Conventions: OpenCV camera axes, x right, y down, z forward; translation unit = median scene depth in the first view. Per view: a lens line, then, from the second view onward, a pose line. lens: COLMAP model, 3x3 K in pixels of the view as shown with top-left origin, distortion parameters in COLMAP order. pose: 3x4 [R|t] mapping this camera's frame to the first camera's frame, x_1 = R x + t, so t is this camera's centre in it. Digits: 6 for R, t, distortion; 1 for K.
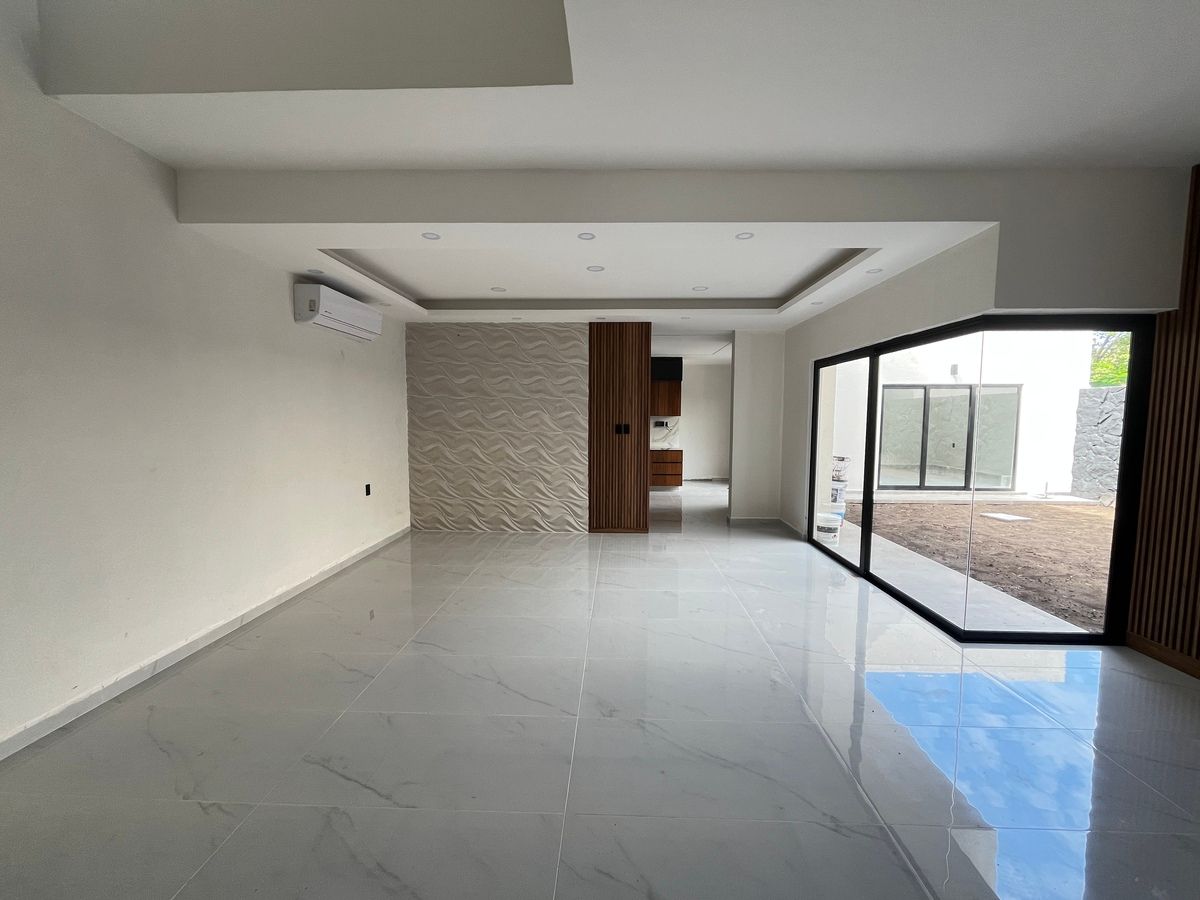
lens RADIAL K [[487.9, 0, 599.1], [0, 487.9, 452.4], [0, 0, 1]] dist [-0.002924, 0.000286]
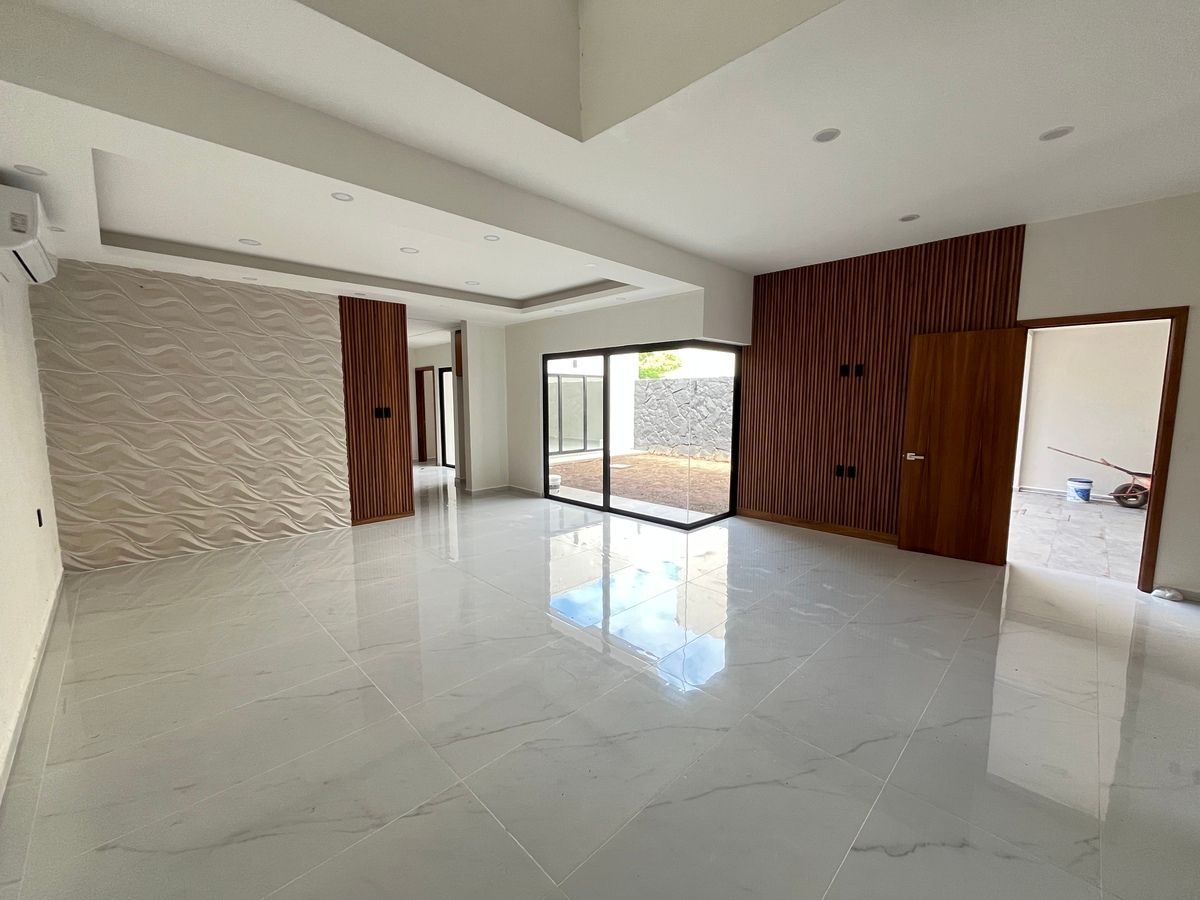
lens RADIAL K [[487.9, 0, 601.7], [0, 487.9, 451.6], [0, 0, 1]] dist [-0.002924, 0.000286]
pose [[0.684173, -0.083265, 0.724551, -0.362016], [0.058678, 0.996525, 0.059112, -0.002934], [-0.726955, 0.002072, 0.686682, 0.023994]]
